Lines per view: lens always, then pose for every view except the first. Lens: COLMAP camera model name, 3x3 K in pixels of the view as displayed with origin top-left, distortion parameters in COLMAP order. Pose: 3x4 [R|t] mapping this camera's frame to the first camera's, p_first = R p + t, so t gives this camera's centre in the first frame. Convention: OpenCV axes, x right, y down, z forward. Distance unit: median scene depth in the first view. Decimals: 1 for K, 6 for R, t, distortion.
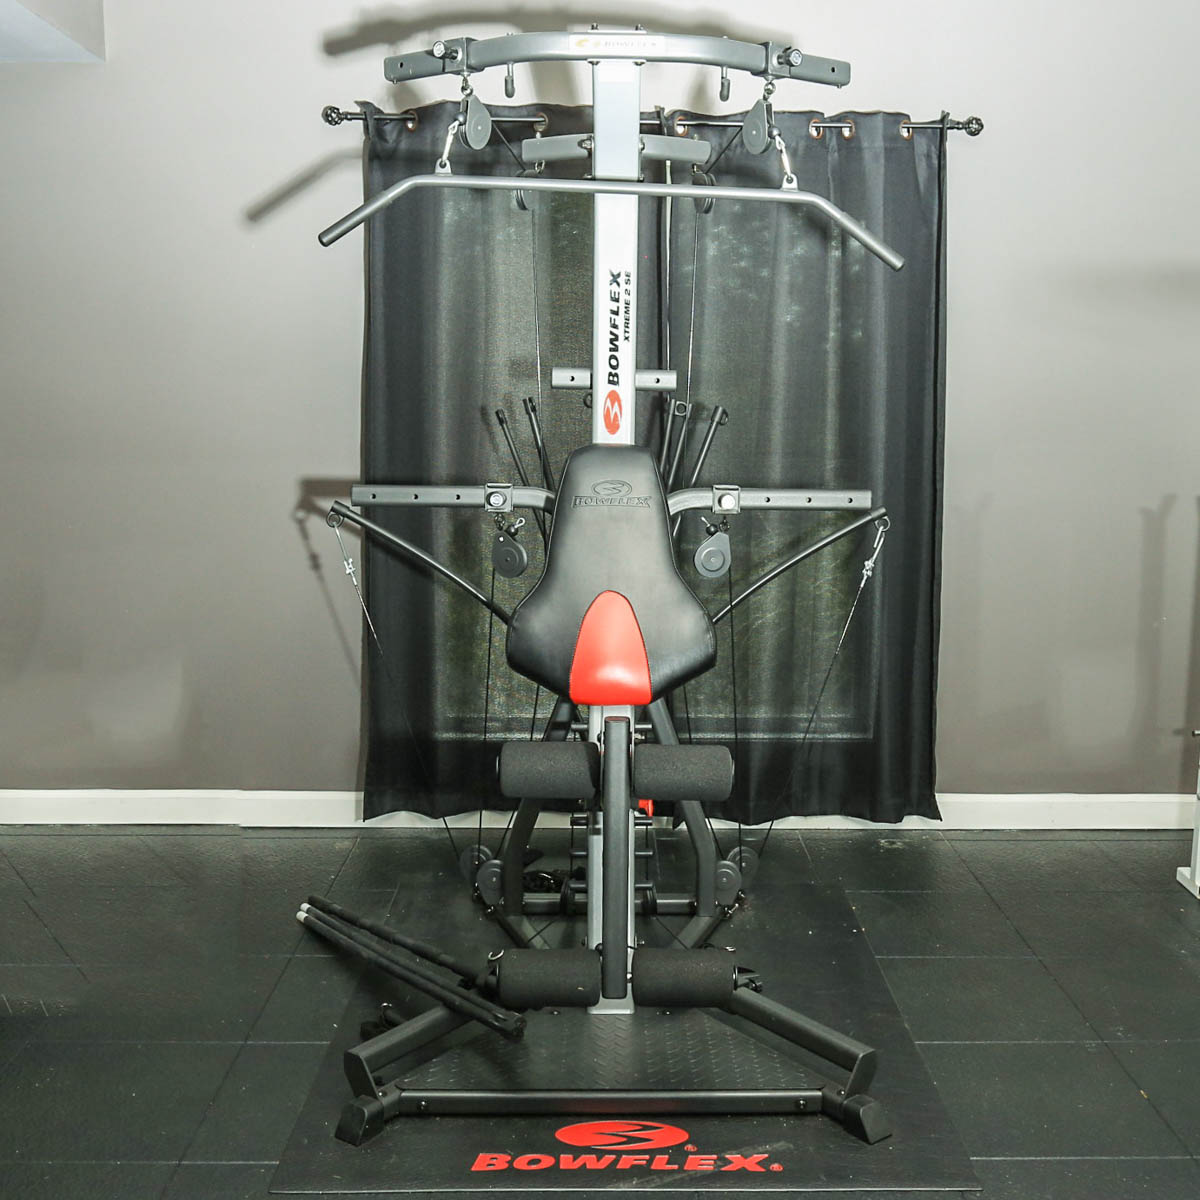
lens RADIAL K [[1190.5, 0, 634.8], [0, 1190.5, 599.8], [0, 0, 1]] dist [-0.064911, 0.039132]
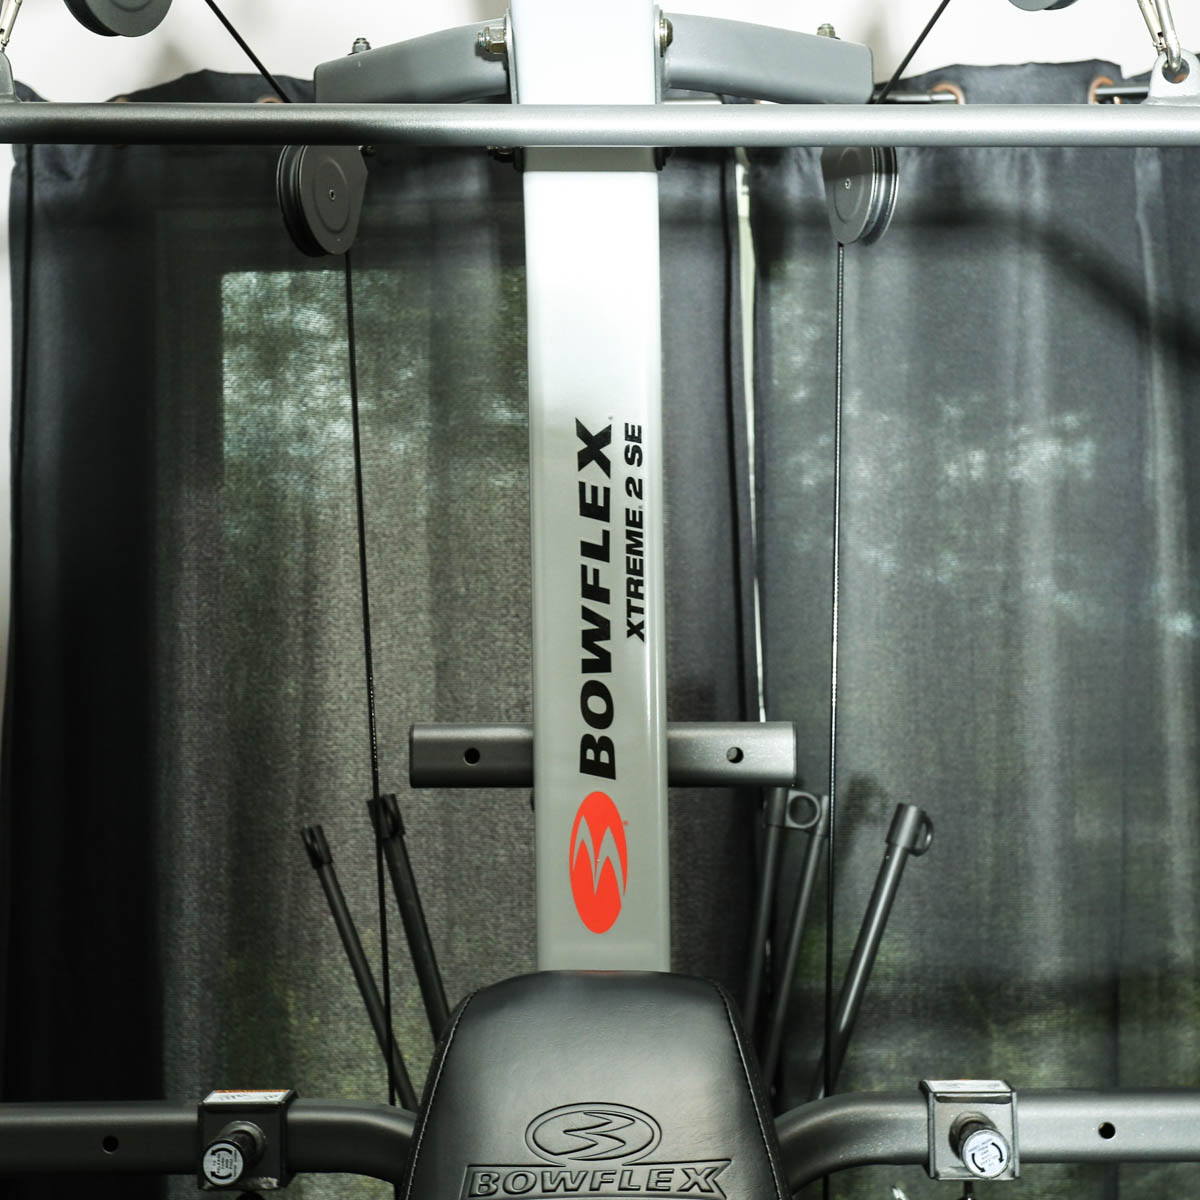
lens RADIAL K [[2121.7, 0, 600.0], [0, 2121.7, 600.0], [0, 0, 1]] dist [0.022800, -0.001107]
pose [[0.998721, -0.030947, -0.039991, 0.006413], [0.021112, 0.973820, -0.226337, -0.097683], [0.045948, 0.225204, 0.973228, 0.436423]]
